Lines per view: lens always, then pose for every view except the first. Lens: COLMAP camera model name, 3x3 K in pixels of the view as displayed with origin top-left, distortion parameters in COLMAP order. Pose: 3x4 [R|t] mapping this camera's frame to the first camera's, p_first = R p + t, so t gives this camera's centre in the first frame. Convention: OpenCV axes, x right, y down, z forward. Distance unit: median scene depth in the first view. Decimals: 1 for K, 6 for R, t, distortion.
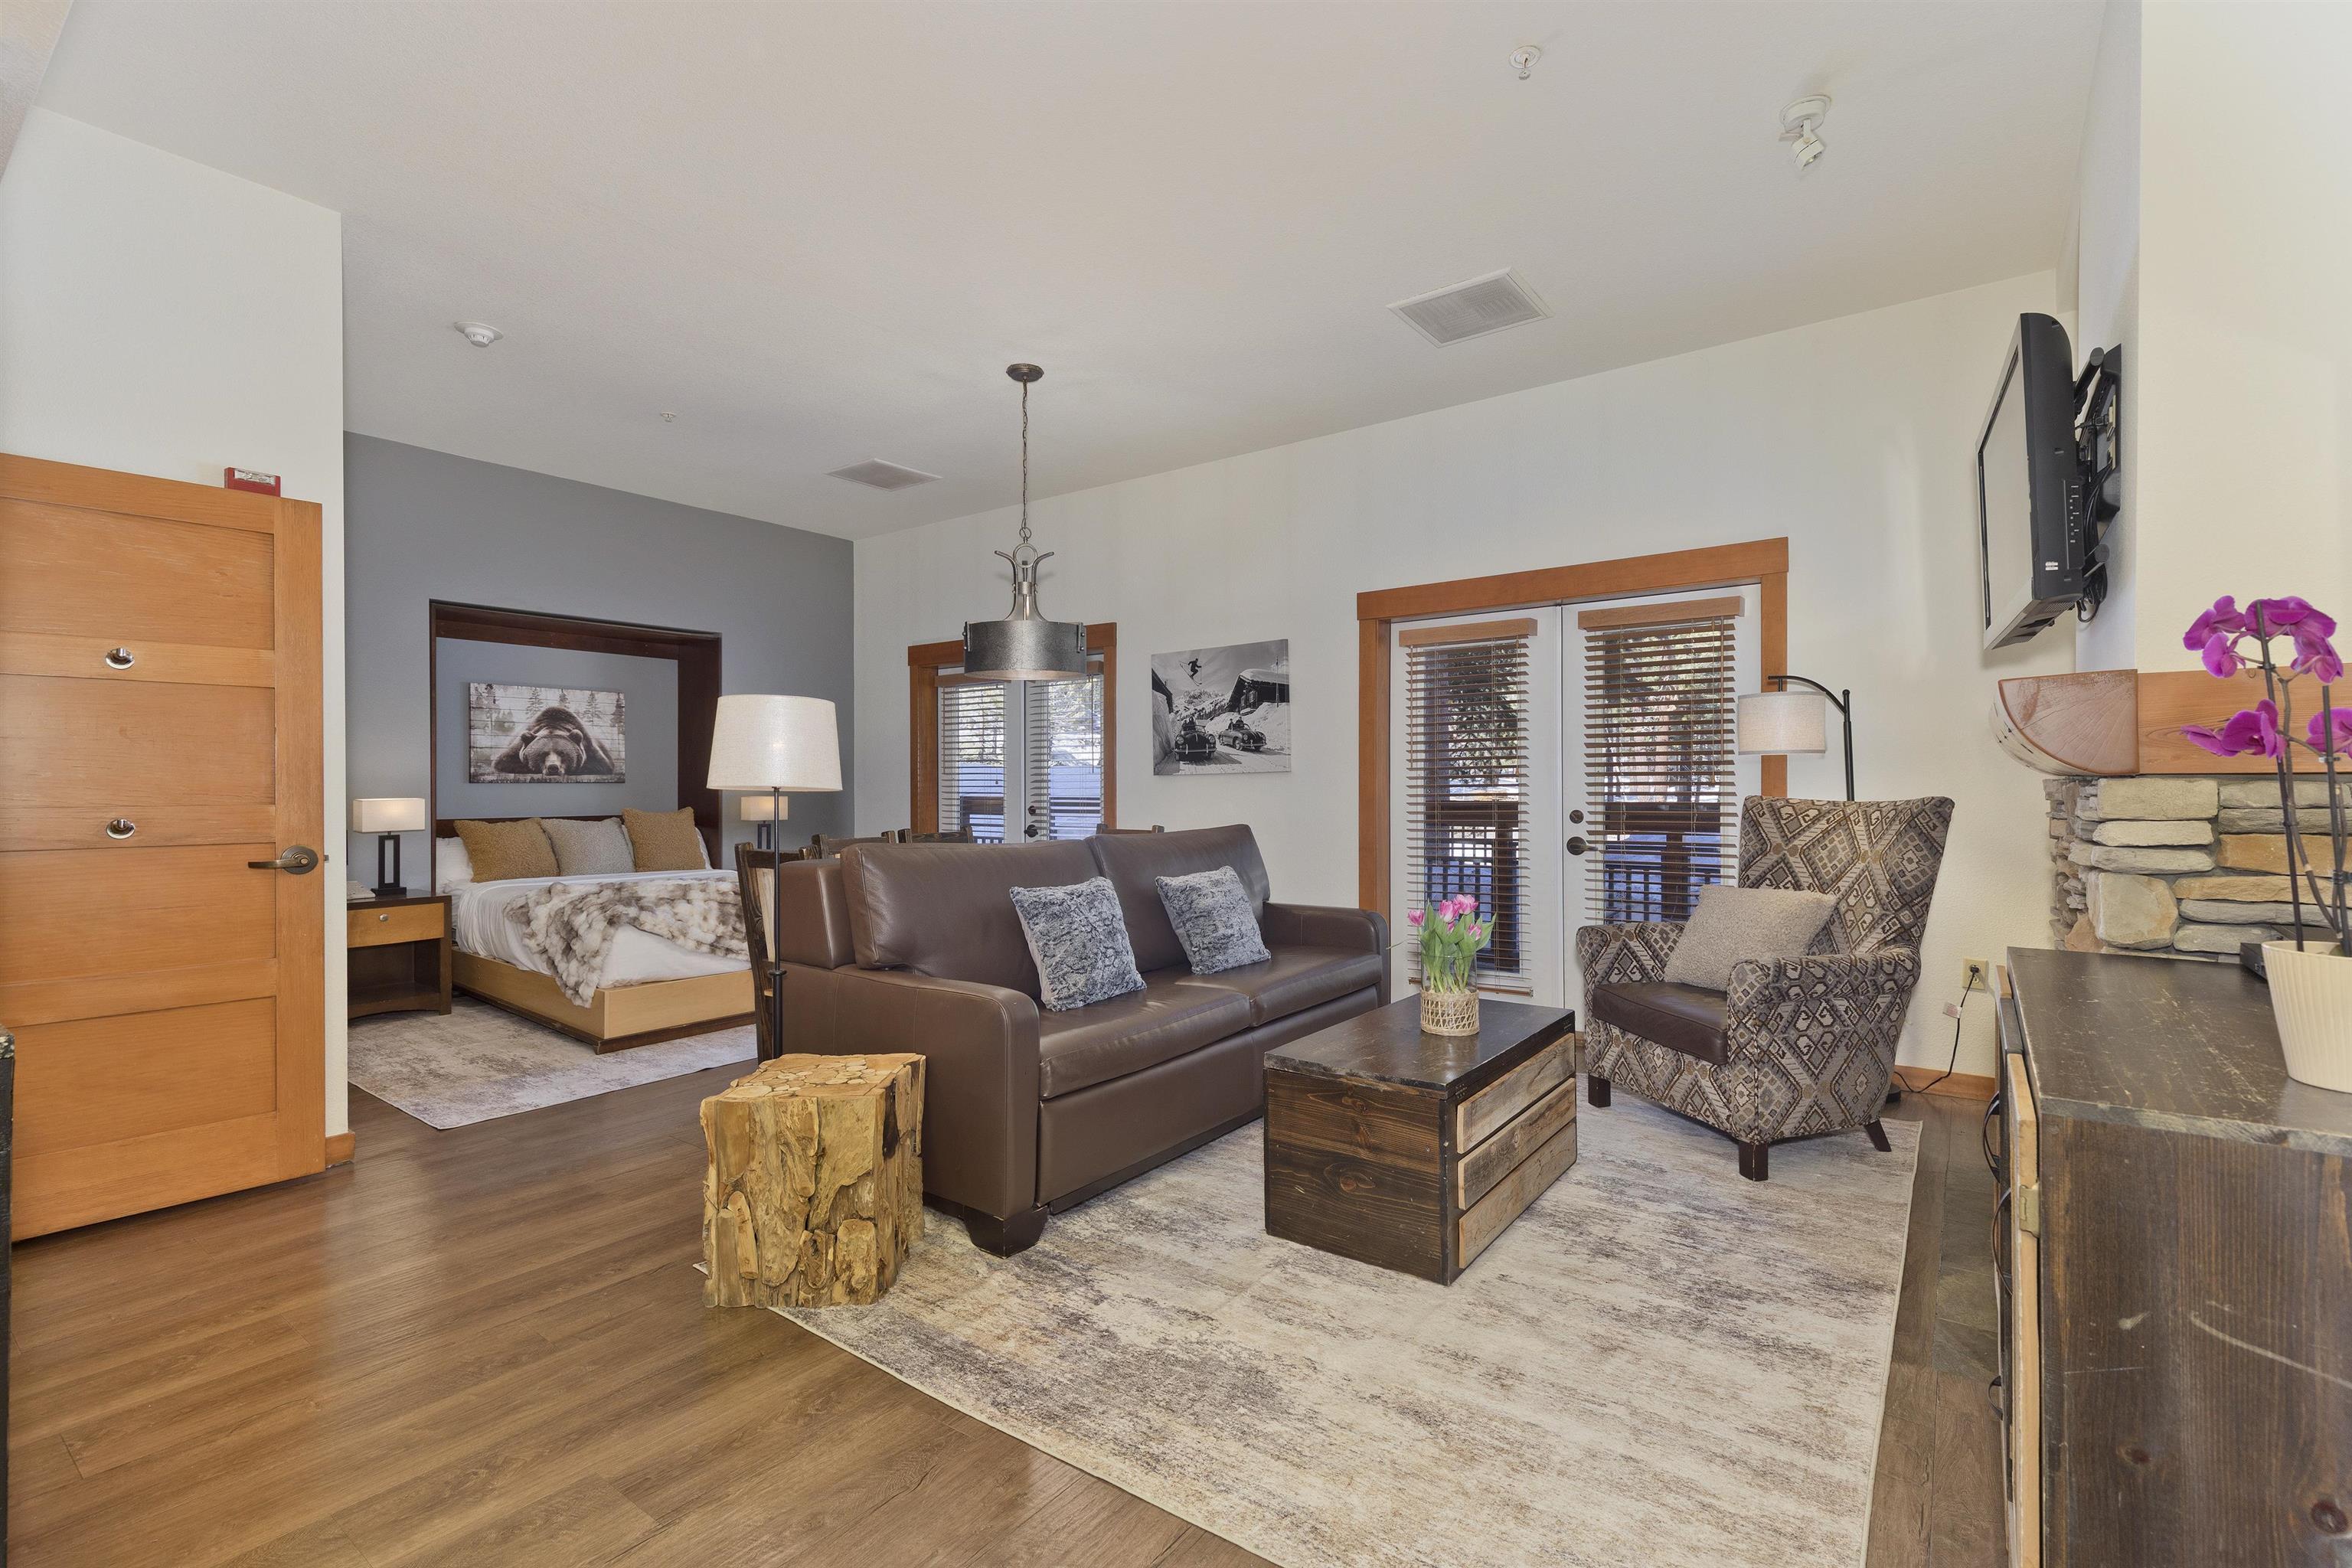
lens RADIAL K [[1047.0, 0, 1185.7], [0, 1047.0, 785.1], [0, 0, 1]] dist [0.011375, -0.004356]
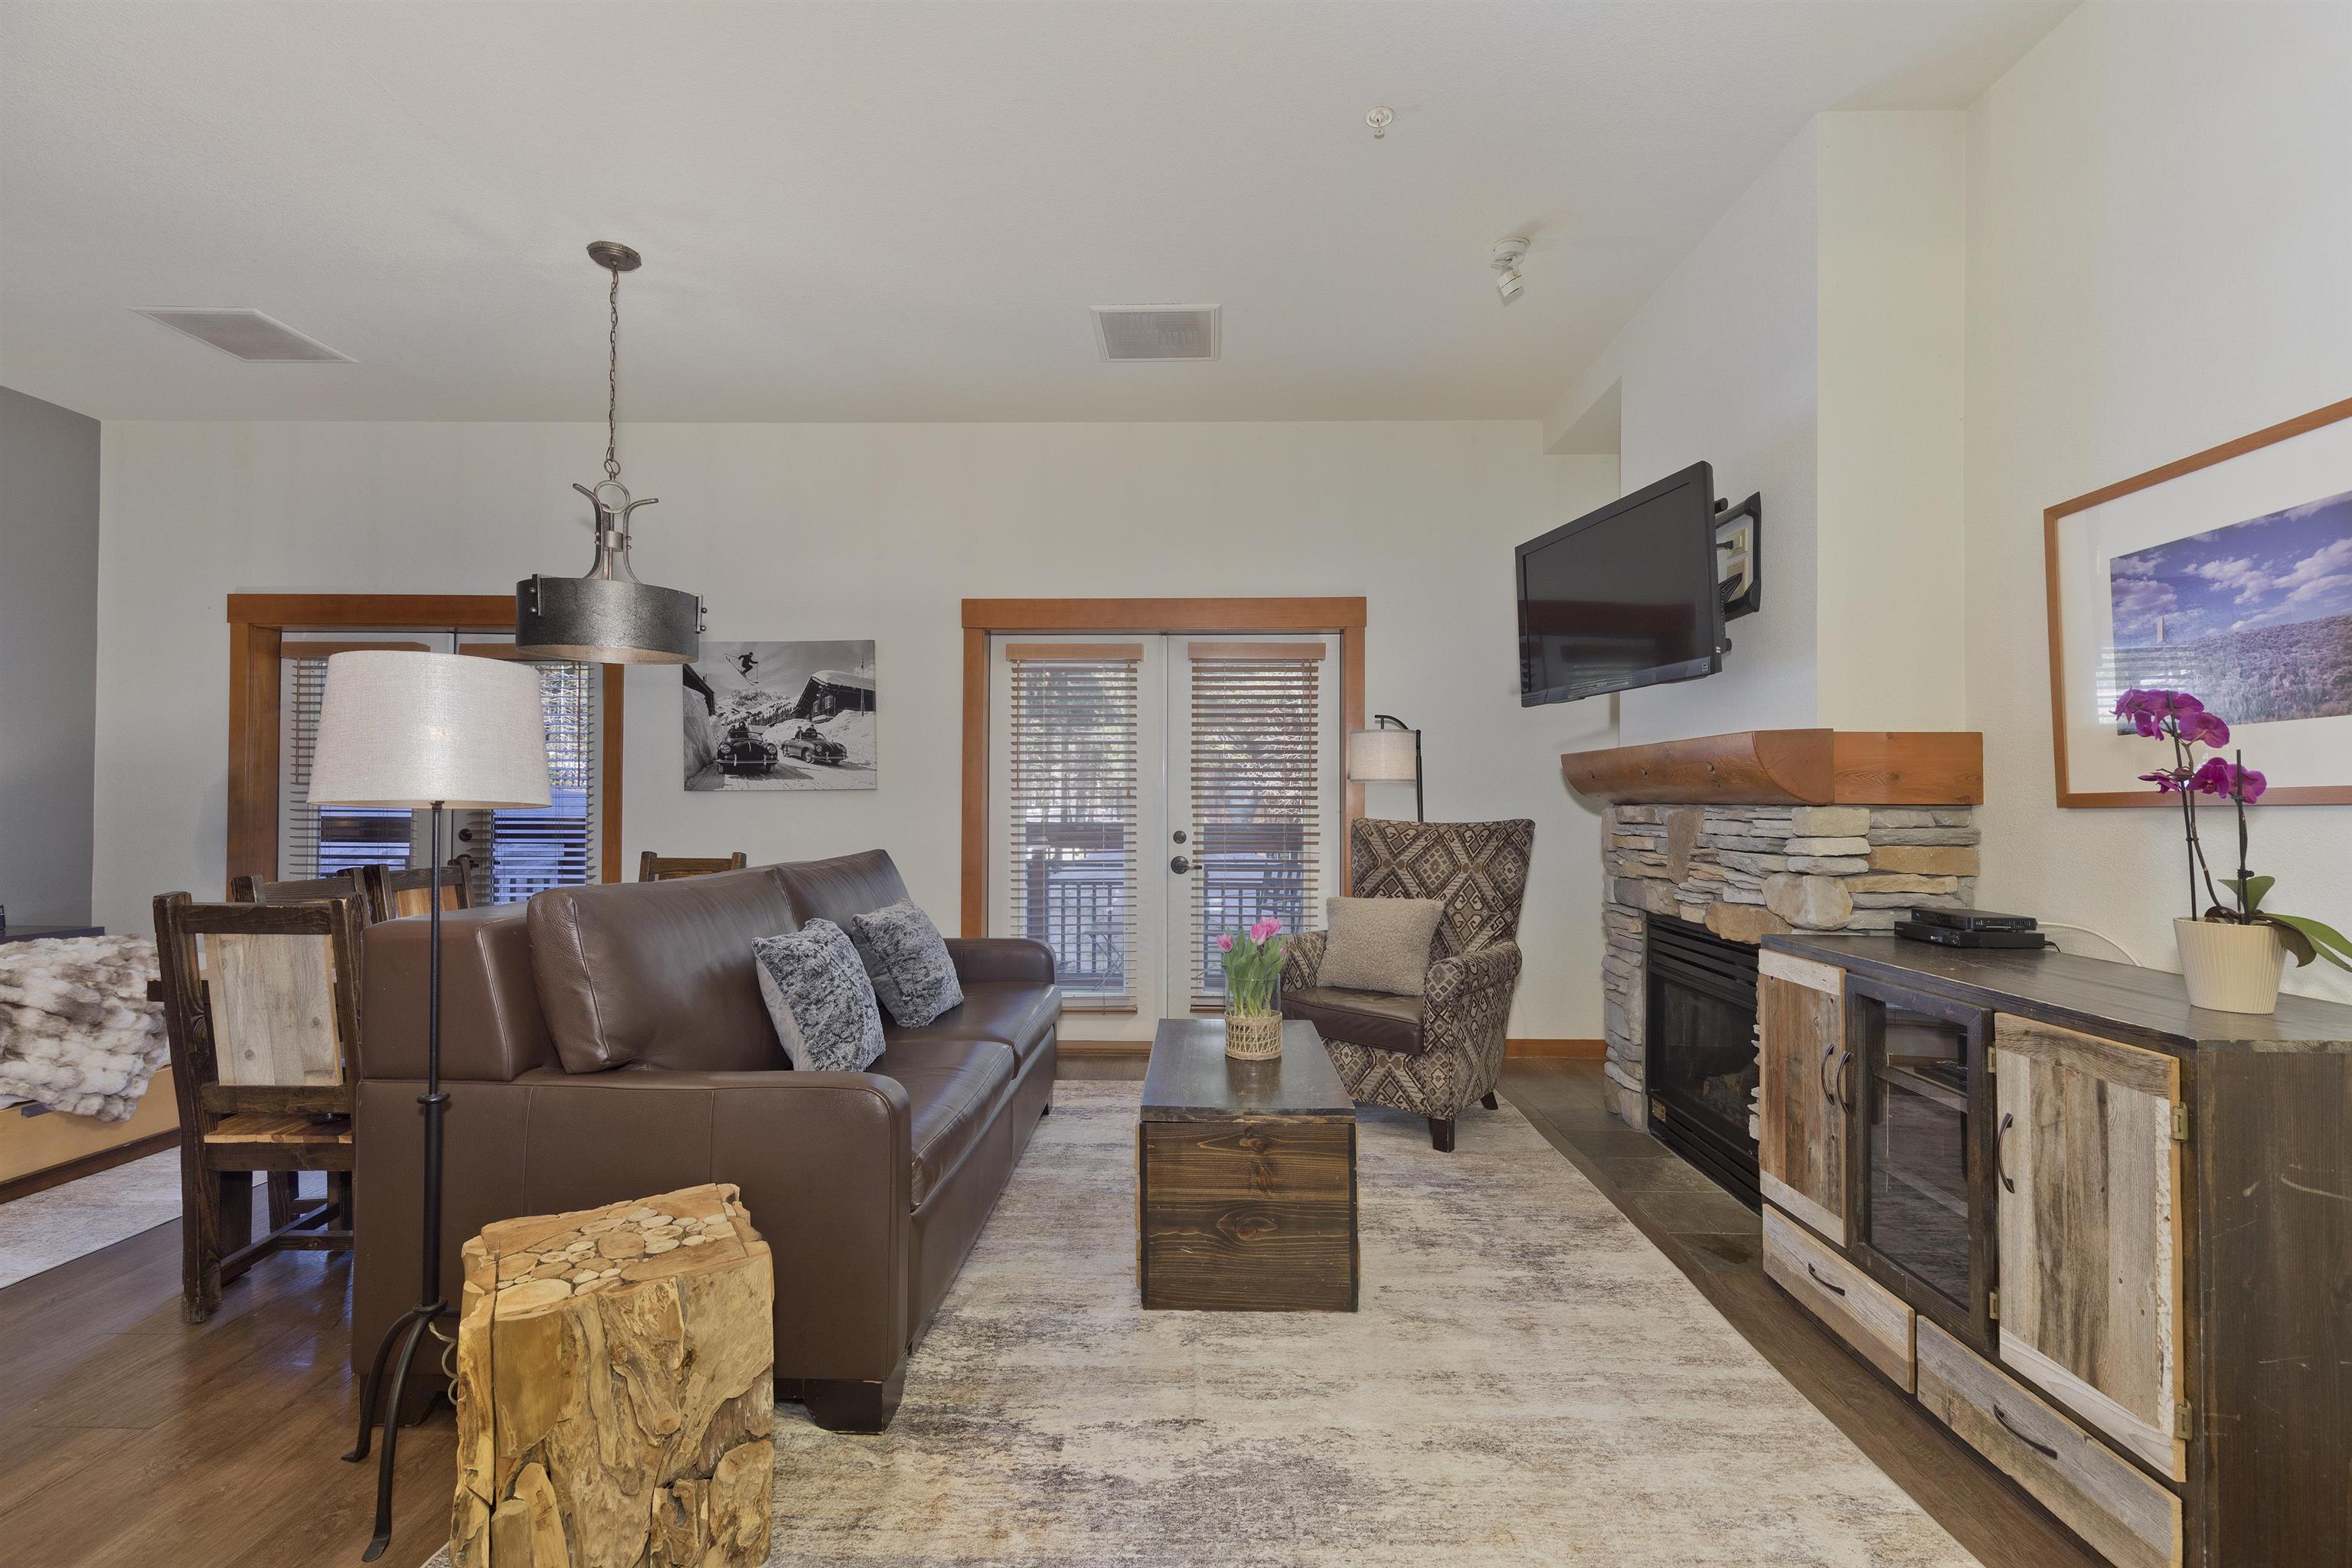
lens RADIAL K [[1058.9, 0, 1171.4], [0, 1058.9, 788.6], [0, 0, 1]] dist [0.013596, -0.005203]
pose [[0.820206, 0.017366, 0.571805, -0.208797], [-0.008506, 0.999799, -0.018162, 0.000780], [-0.572005, 0.010033, 0.820189, 0.118205]]
